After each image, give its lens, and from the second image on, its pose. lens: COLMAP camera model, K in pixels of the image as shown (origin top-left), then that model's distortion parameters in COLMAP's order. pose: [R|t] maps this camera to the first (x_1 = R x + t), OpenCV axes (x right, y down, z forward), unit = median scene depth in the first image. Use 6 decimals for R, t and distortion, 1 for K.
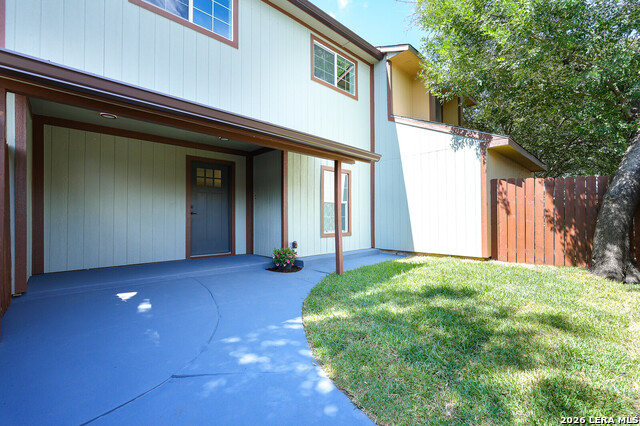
lens RADIAL K [[290.8, 0, 321.9], [0, 290.8, 215.9], [0, 0, 1]] dist [0.002737, 0.000533]
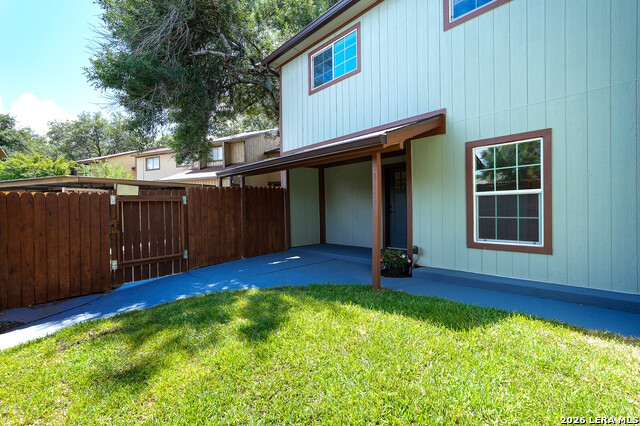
lens RADIAL K [[281.6, 0, 320.0], [0, 281.6, 213.0], [0, 0, 1]] dist [-0.001592, 0.000027]
pose [[-0.023553, 0.009067, -0.999681, 0.965331], [0.016796, 0.999821, 0.008672, -0.024415], [0.999581, -0.016586, -0.023702, 0.980332]]
